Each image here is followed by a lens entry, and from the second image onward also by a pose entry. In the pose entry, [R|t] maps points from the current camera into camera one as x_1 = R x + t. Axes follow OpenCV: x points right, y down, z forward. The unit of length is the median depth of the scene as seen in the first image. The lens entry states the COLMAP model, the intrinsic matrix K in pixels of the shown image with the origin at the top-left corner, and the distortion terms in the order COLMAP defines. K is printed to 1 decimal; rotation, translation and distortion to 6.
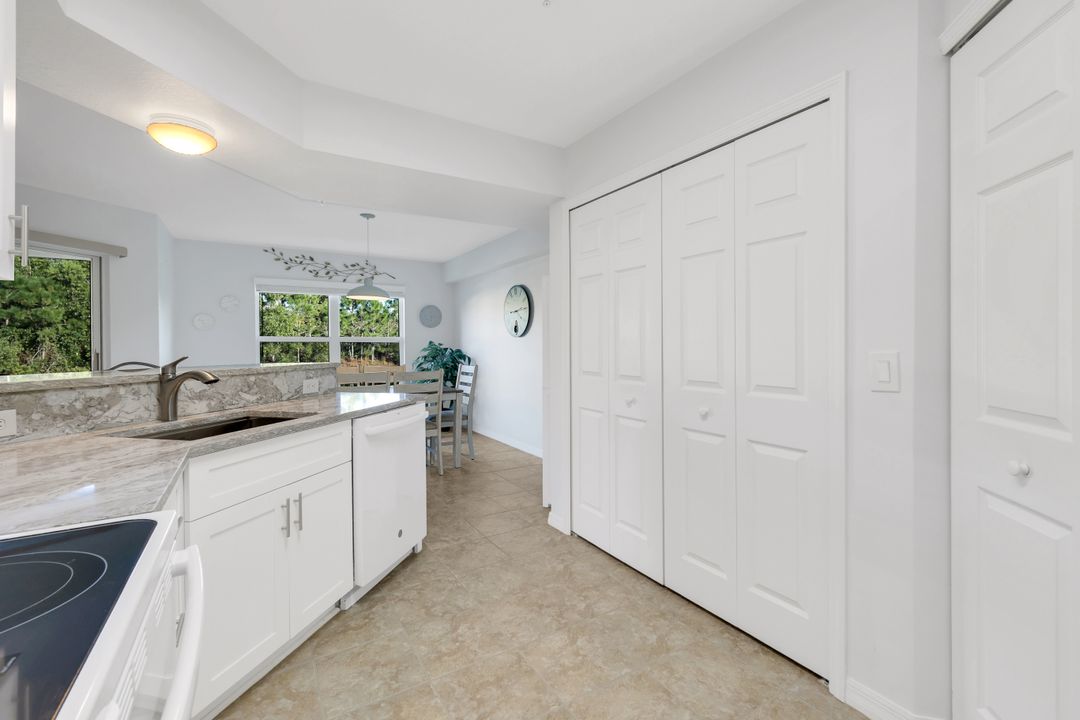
lens RADIAL K [[474.9, 0, 539.6], [0, 474.9, 343.8], [0, 0, 1]] dist [-0.001404, 0.002812]
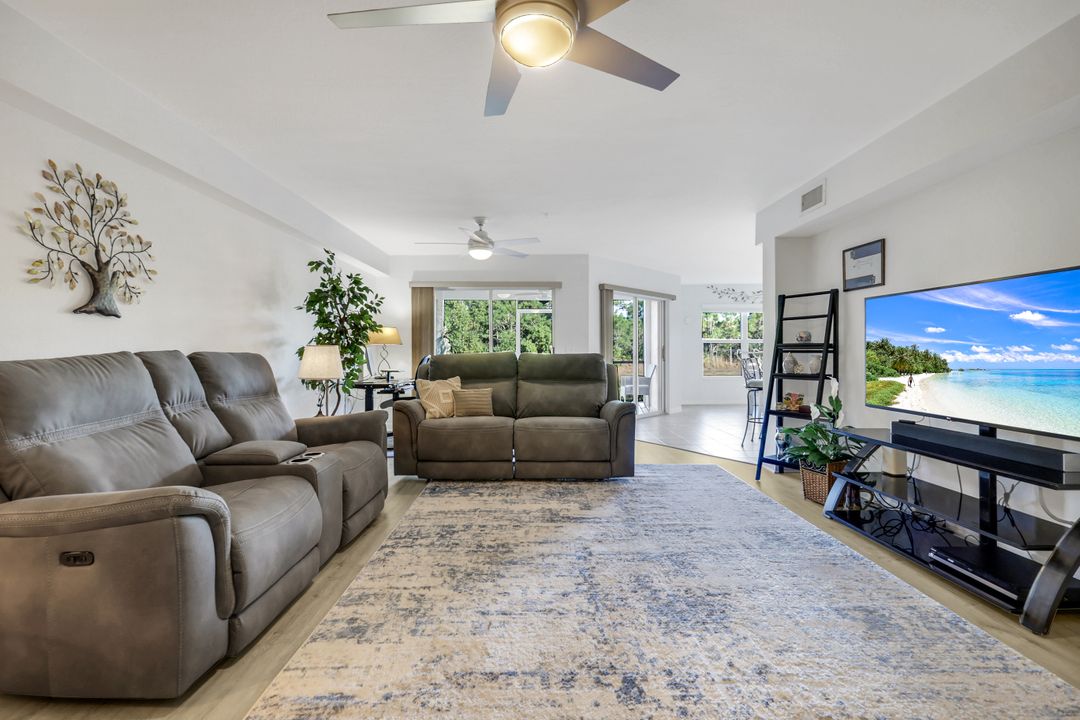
lens RADIAL K [[474.9, 0, 539.5], [0, 474.9, 349.6], [0, 0, 1]] dist [-0.001404, 0.002812]
pose [[0.862663, 0.001694, -0.505776, -0.246256], [-0.001437, 0.999999, 0.000899, 0.016477], [0.505777, -0.000049, 0.862664, -0.687102]]
